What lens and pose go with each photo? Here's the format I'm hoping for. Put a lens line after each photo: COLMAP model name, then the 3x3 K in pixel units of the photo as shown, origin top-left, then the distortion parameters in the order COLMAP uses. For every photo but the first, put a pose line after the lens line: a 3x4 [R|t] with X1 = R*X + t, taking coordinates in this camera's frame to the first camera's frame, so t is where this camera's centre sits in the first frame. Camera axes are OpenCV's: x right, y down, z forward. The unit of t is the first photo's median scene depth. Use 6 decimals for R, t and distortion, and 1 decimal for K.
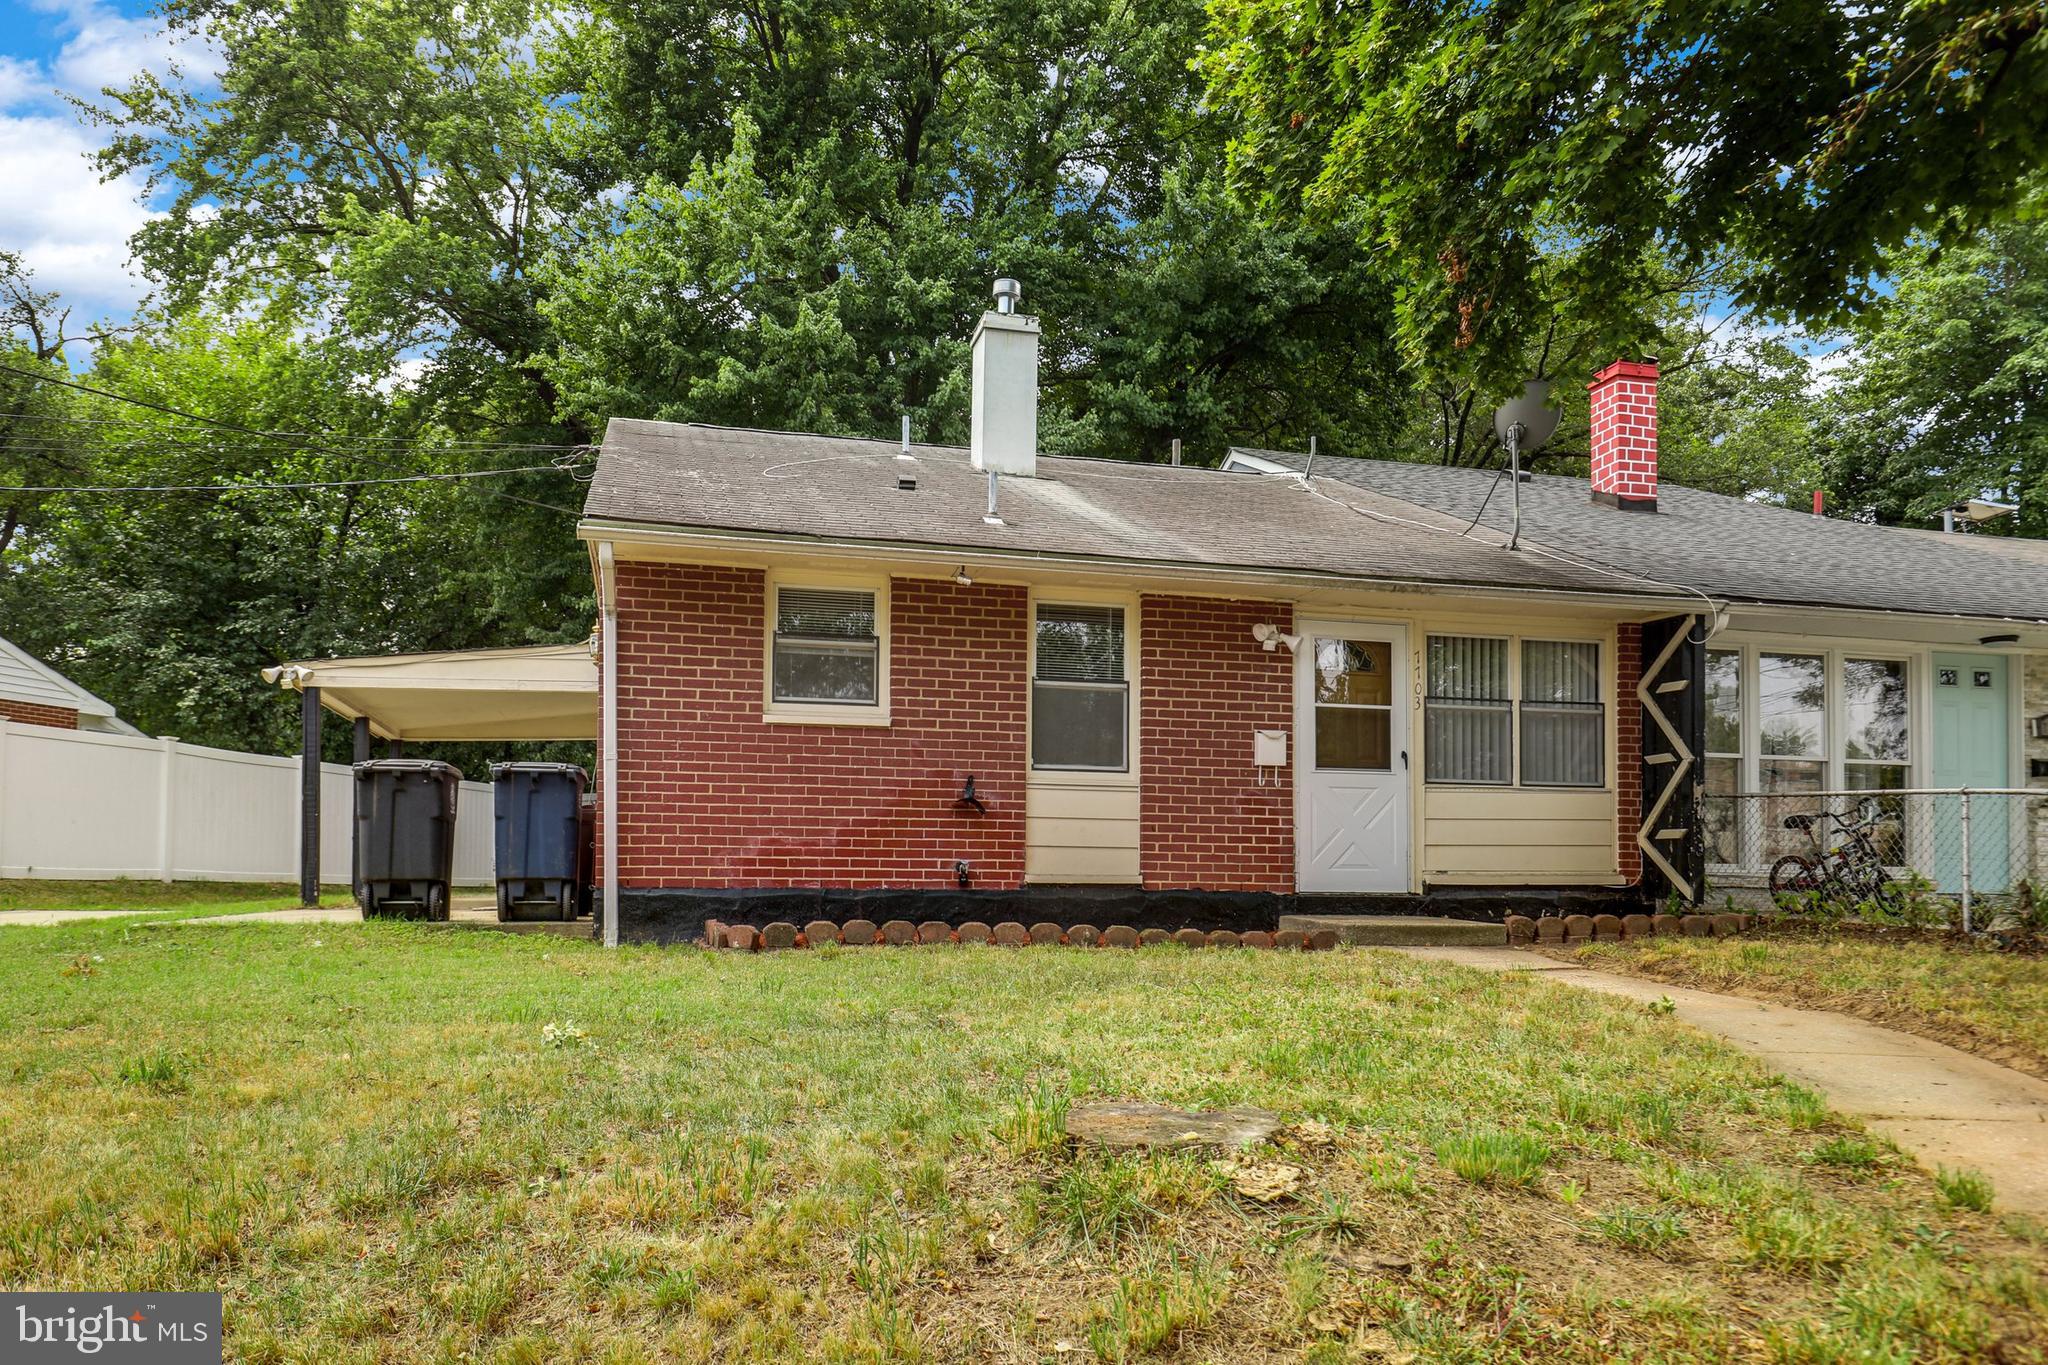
lens RADIAL K [[1437.3, 0, 1024.0], [0, 1437.3, 682.5], [0, 0, 1]] dist [-0.002531, -0.001008]
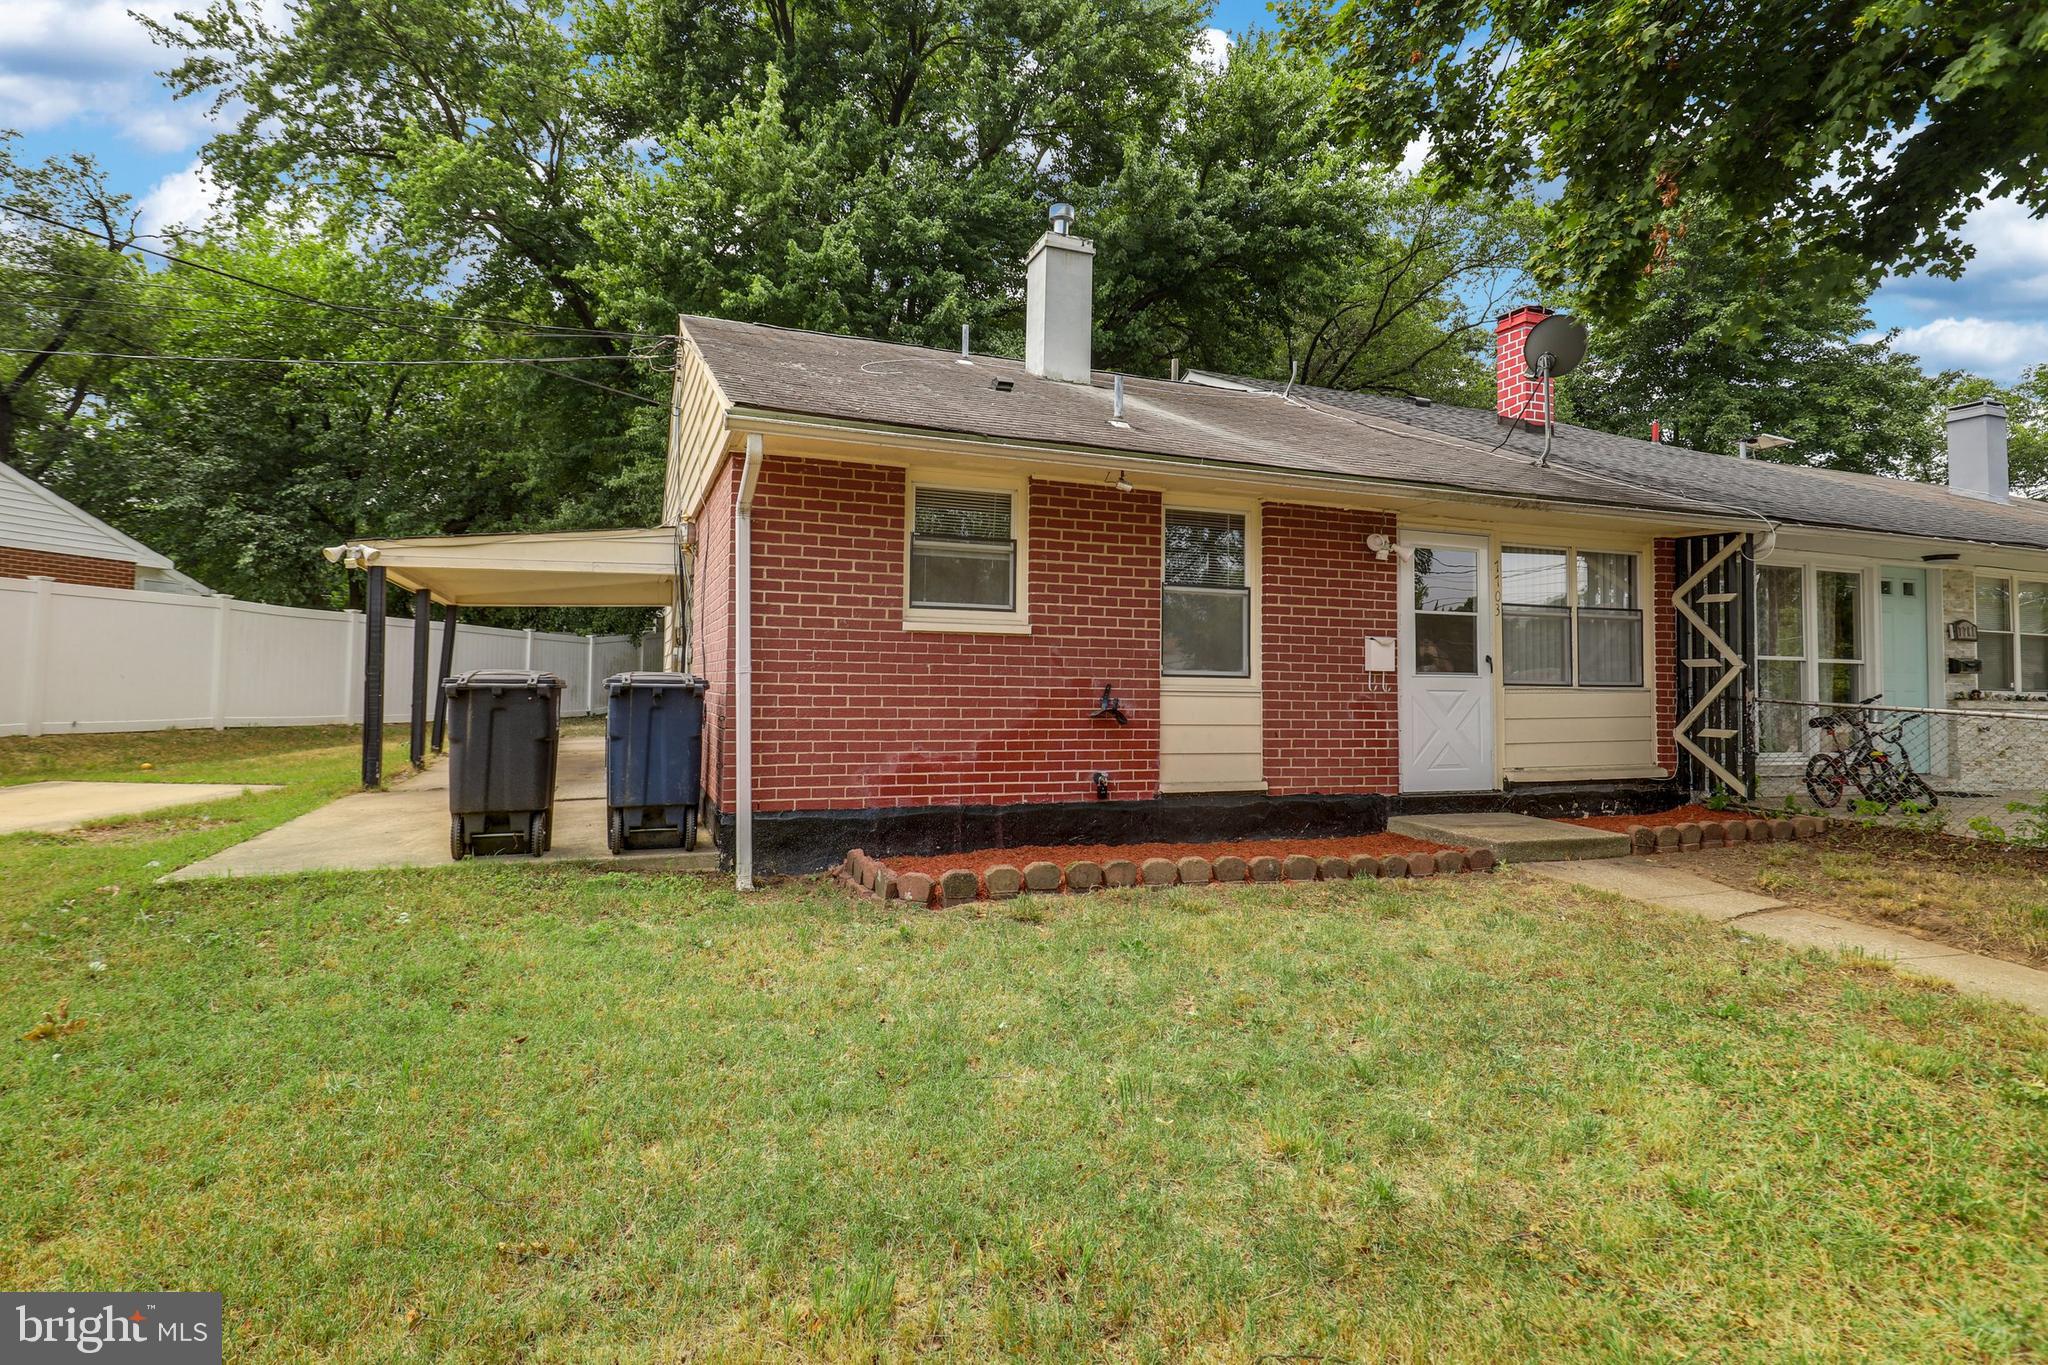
lens RADIAL K [[1052.3, 0, 1054.0], [0, 1052.3, 539.8], [0, 0, 1]] dist [-0.001141, 0.000243]
pose [[0.991703, 0.021662, 0.126714, -0.153888], [-0.021233, 0.999763, -0.004741, -0.027150], [-0.126787, 0.002011, 0.991928, 0.269704]]
